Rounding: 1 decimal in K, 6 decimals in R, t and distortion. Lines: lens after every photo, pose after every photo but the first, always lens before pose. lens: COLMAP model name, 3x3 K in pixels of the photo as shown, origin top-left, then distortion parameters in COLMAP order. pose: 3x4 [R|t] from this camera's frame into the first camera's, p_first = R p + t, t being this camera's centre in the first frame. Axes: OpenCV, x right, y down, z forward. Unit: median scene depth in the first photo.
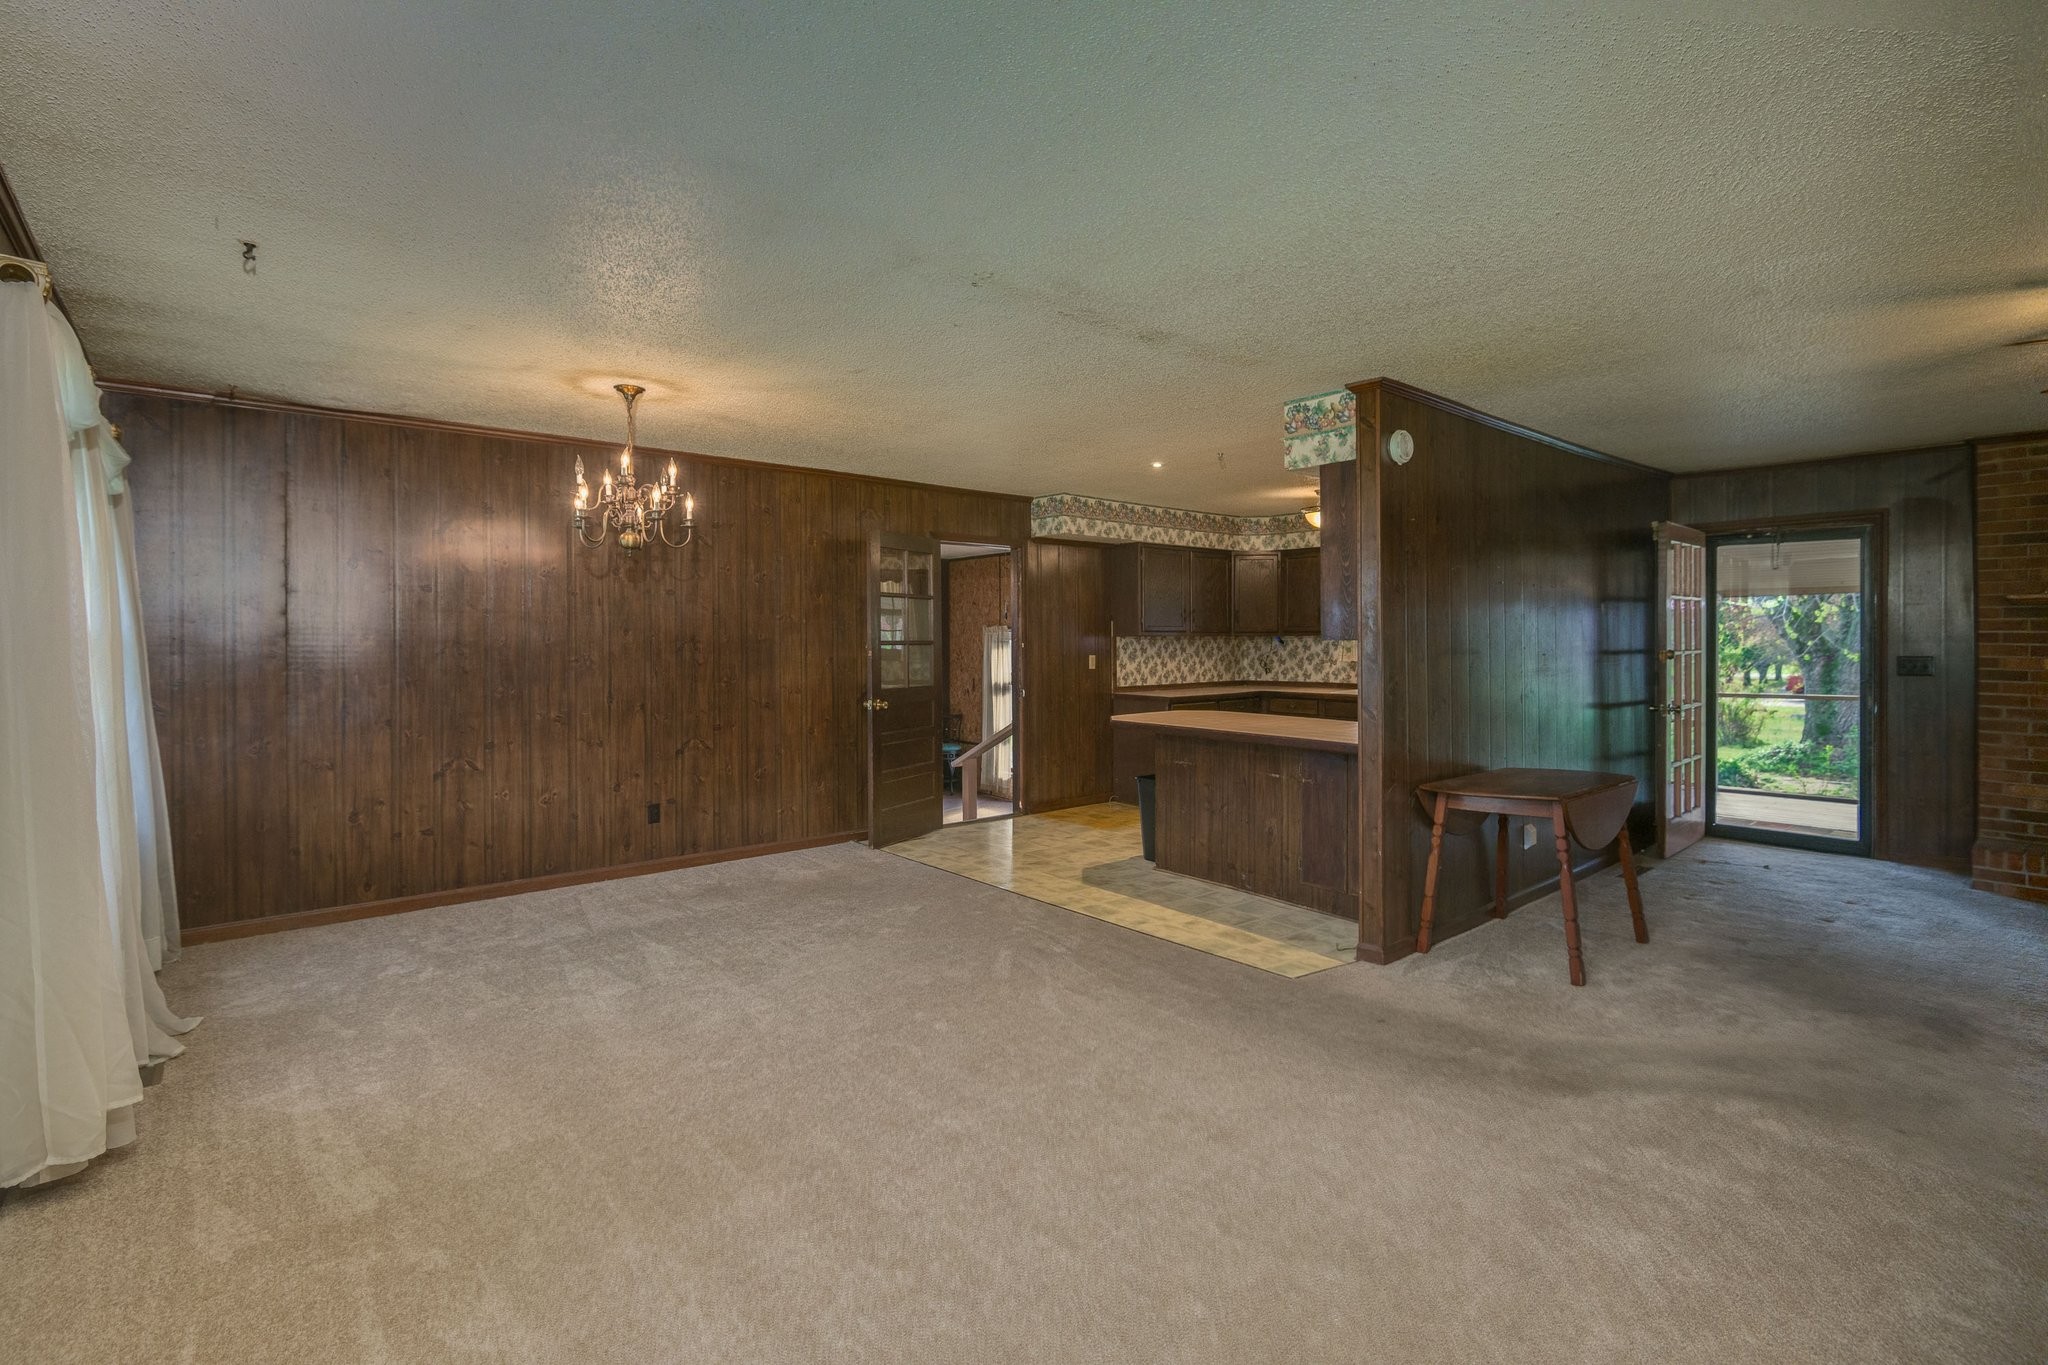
lens RADIAL K [[984.7, 0, 1041.8], [0, 984.7, 648.3], [0, 0, 1]] dist [0.004472, -0.008684]
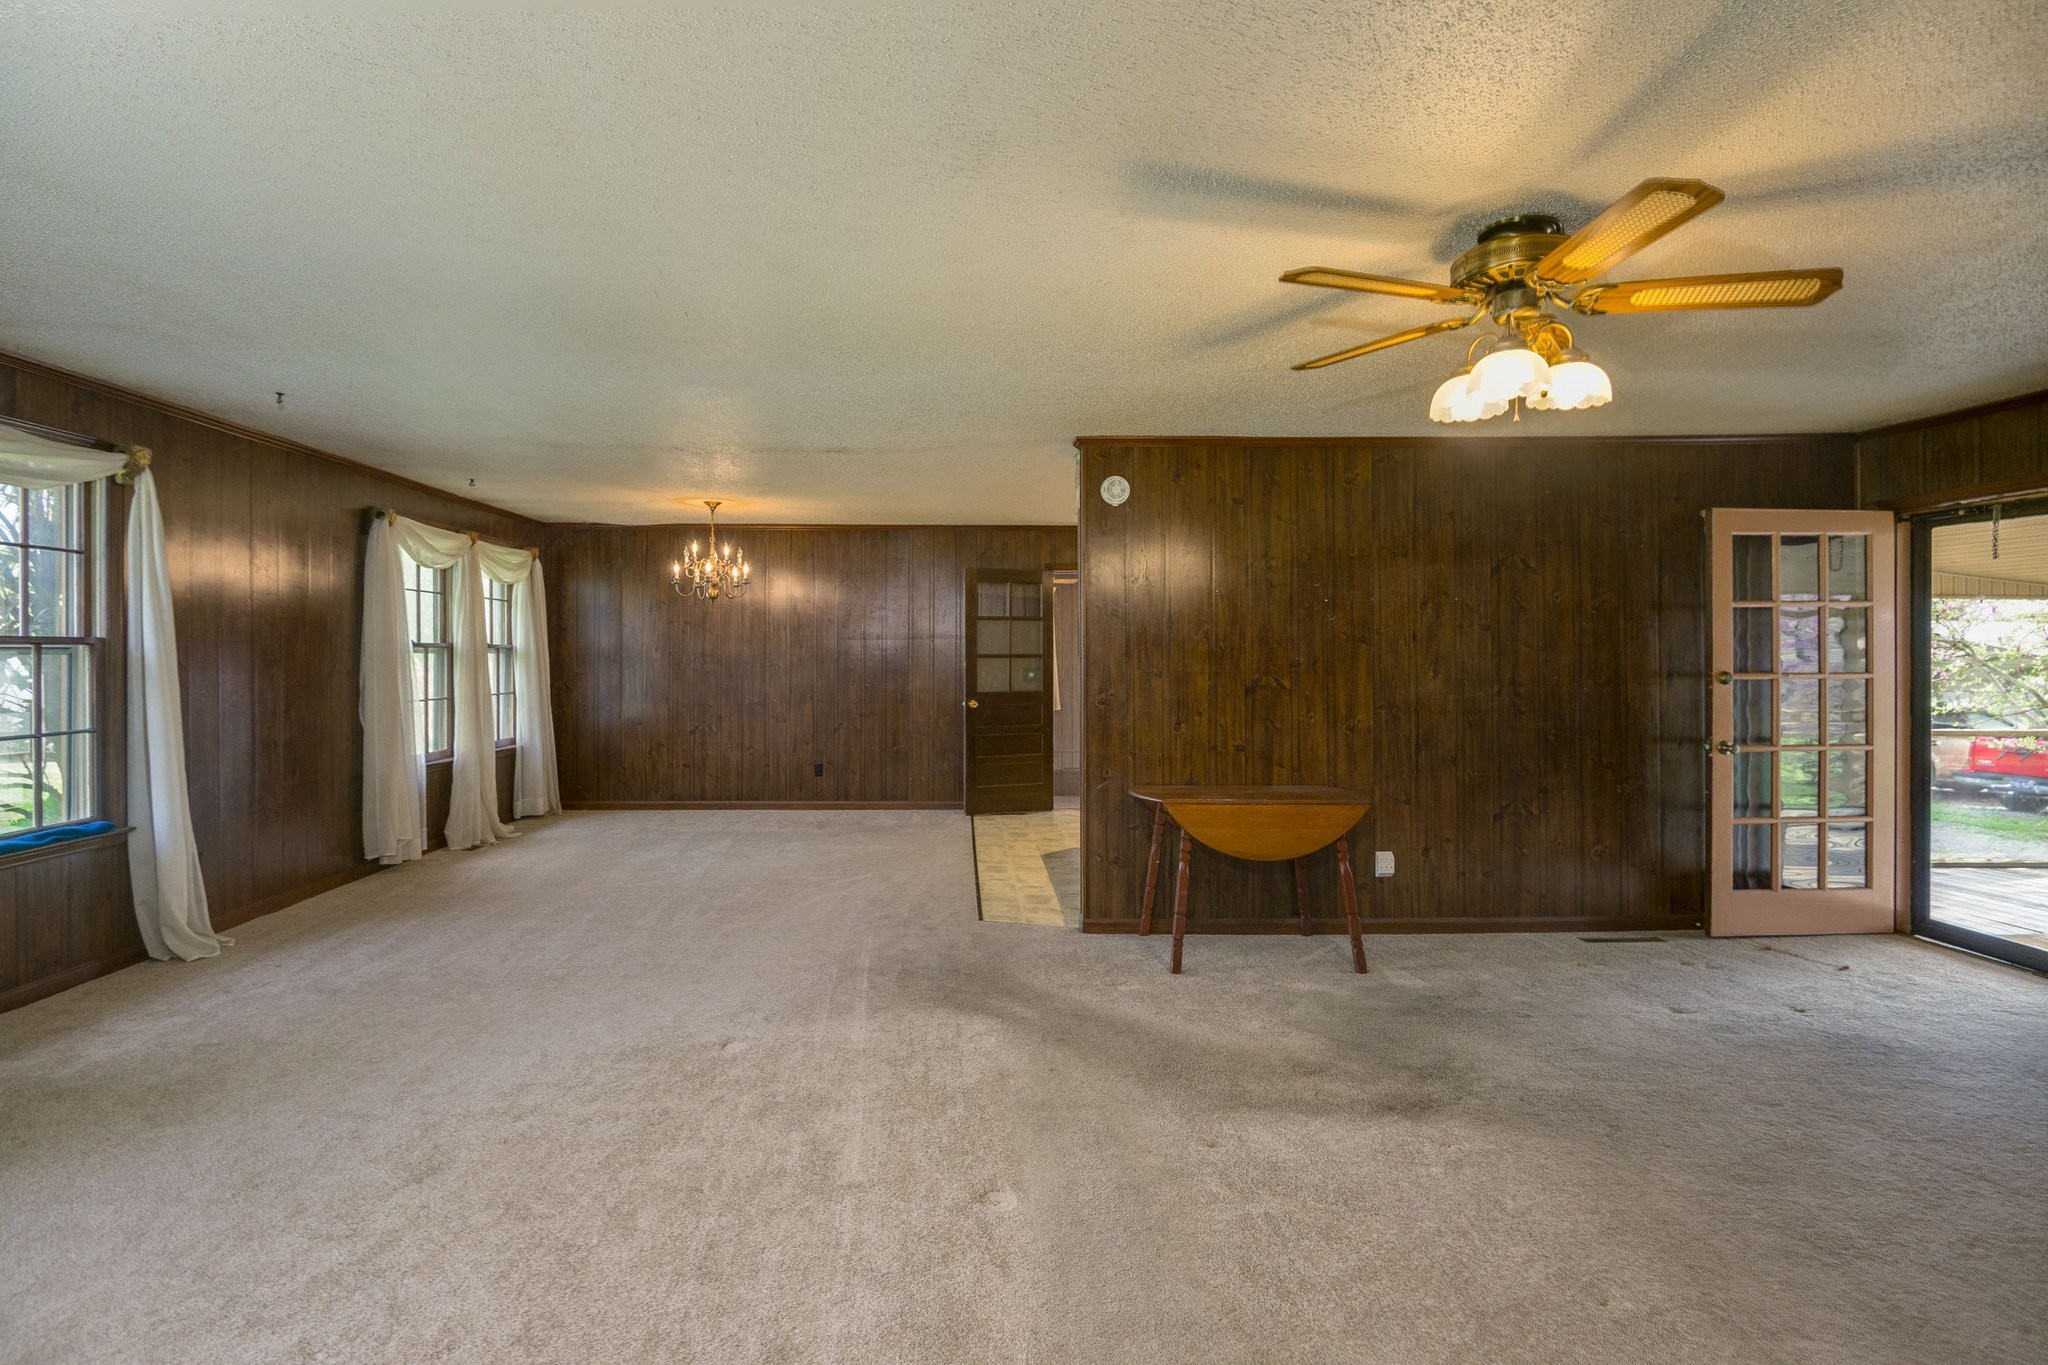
lens RADIAL K [[984.7, 0, 928.5], [0, 984.7, 643.8], [0, 0, 1]] dist [0.004472, -0.008684]
pose [[0.752952, -0.000886, -0.658075, 0.665791], [-0.008423, 0.999904, -0.010984, -0.006597], [0.658022, 0.013813, 0.752872, -0.007570]]
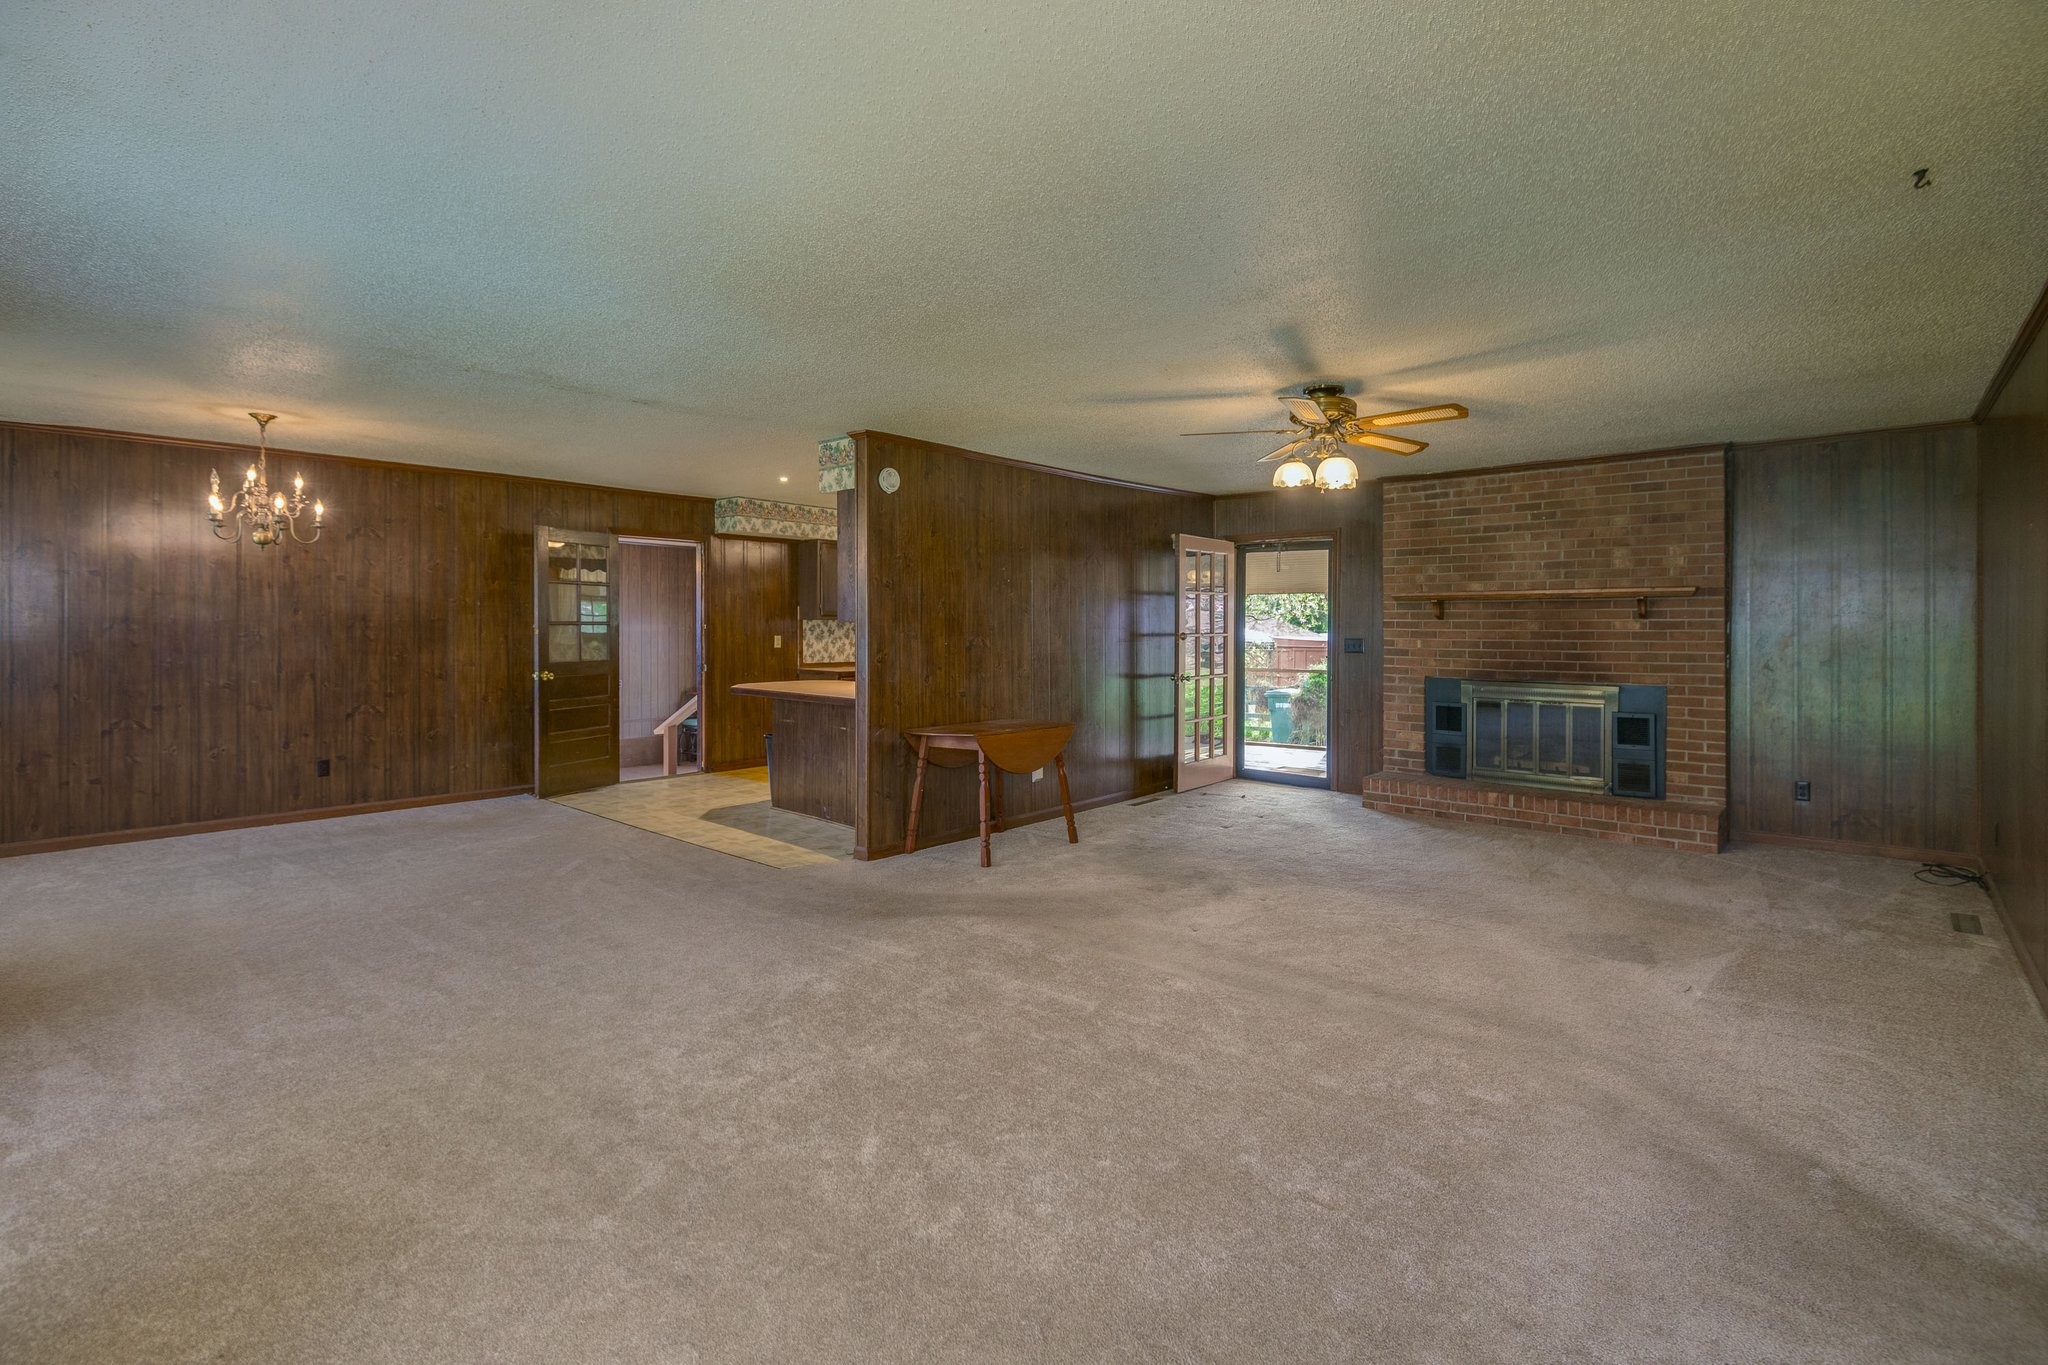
lens RADIAL K [[984.7, 0, 1045.6], [0, 984.7, 632.9], [0, 0, 1]] dist [0.004472, -0.008684]
pose [[0.989638, 0.005617, 0.143476, 0.266508], [-0.005507, 0.999984, -0.001163, 0.004455], [-0.143480, 0.000361, 0.989653, -0.257626]]
